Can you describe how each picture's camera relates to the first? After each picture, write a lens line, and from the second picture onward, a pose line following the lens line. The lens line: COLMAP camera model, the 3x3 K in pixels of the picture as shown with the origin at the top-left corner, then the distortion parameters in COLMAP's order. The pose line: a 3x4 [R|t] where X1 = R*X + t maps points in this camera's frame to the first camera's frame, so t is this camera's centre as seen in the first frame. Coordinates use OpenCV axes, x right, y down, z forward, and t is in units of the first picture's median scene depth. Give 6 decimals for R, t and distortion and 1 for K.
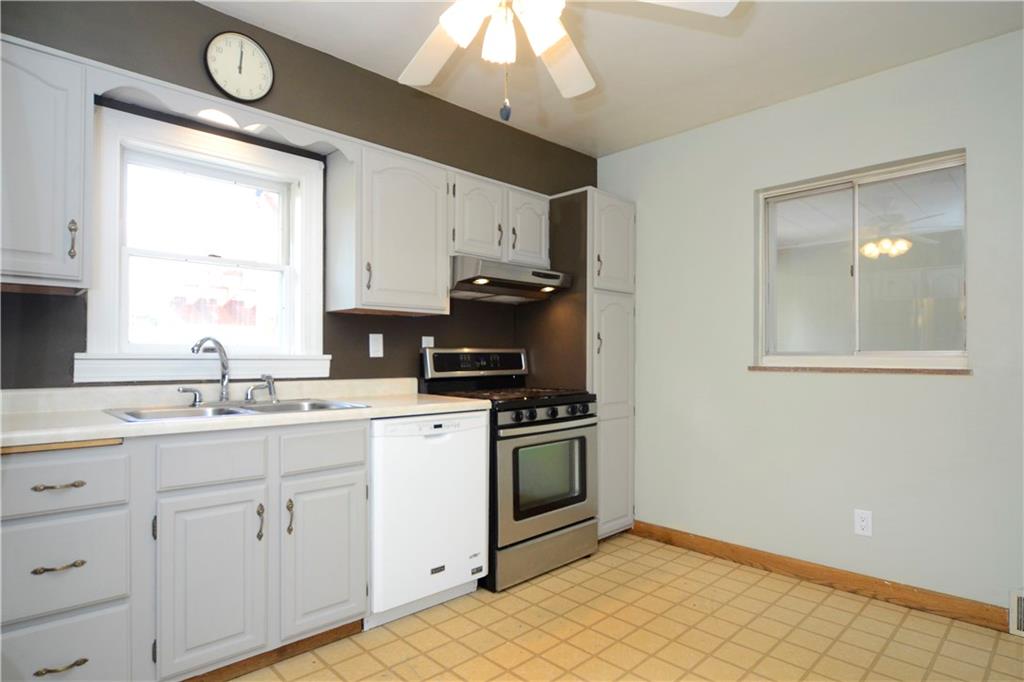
lens RADIAL K [[566.3, 0, 516.4], [0, 566.3, 350.2], [0, 0, 1]] dist [-0.026559, 0.002036]
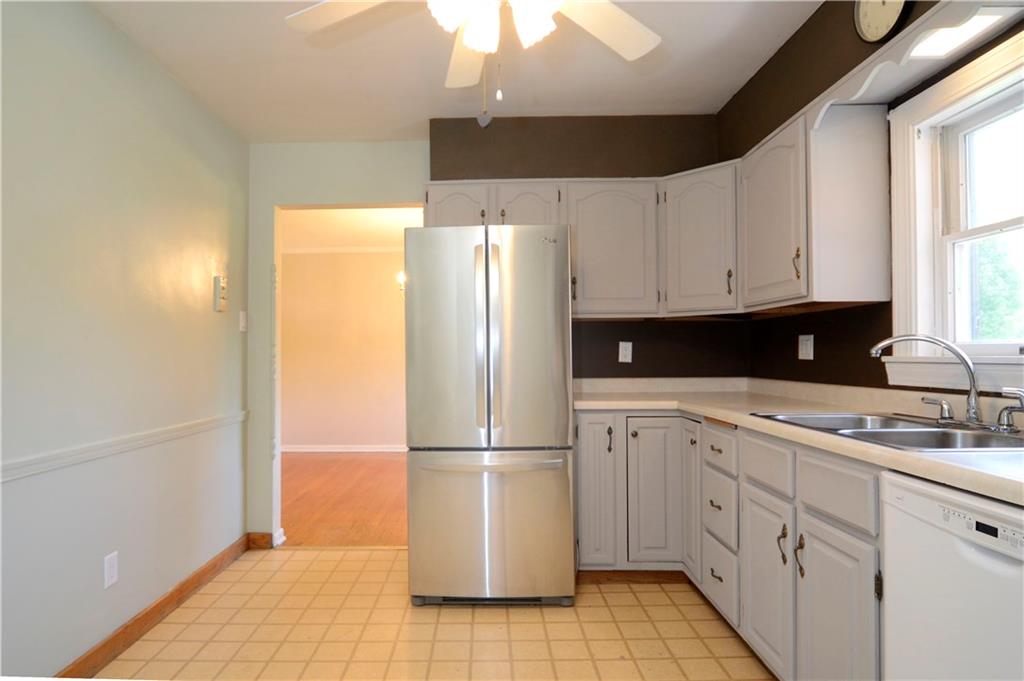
lens RADIAL K [[566.3, 0, 490.9], [0, 566.3, 346.1], [0, 0, 1]] dist [-0.026559, 0.002036]
pose [[-0.696967, -0.013471, -0.716977, 0.414134], [0.010202, 0.999536, -0.028697, 0.006847], [0.717031, -0.027316, -0.696506, 1.027088]]
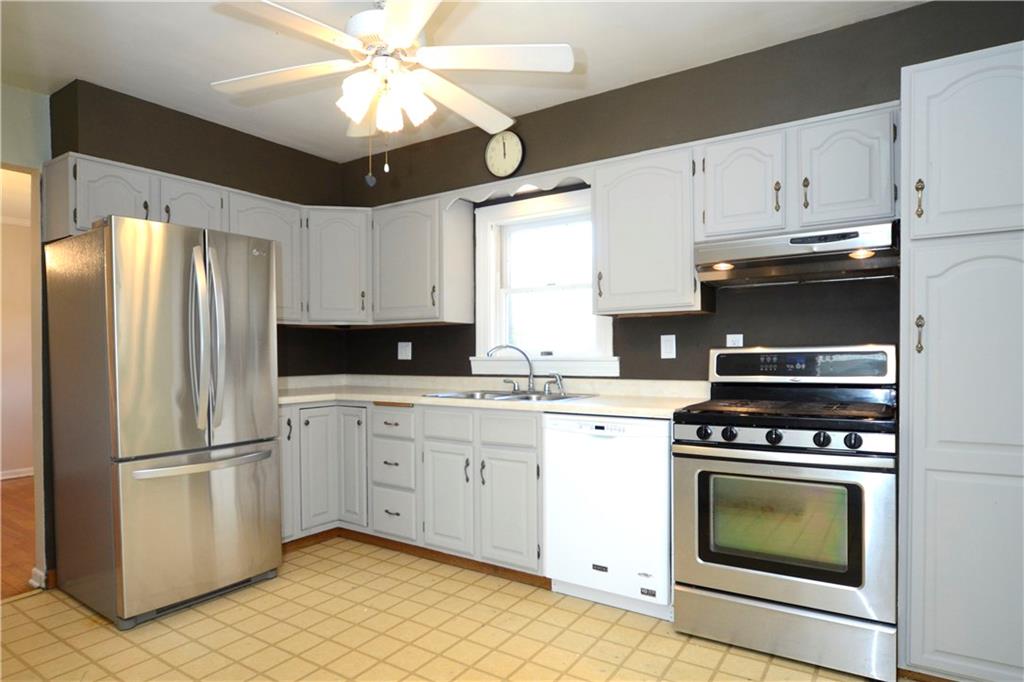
lens RADIAL K [[566.3, 0, 500.3], [0, 566.3, 365.4], [0, 0, 1]] dist [-0.026559, 0.002036]
pose [[0.204583, 0.012877, -0.978765, 0.815685], [0.019686, 0.999657, 0.017267, 0.001940], [0.978651, -0.022801, 0.204259, 0.622333]]
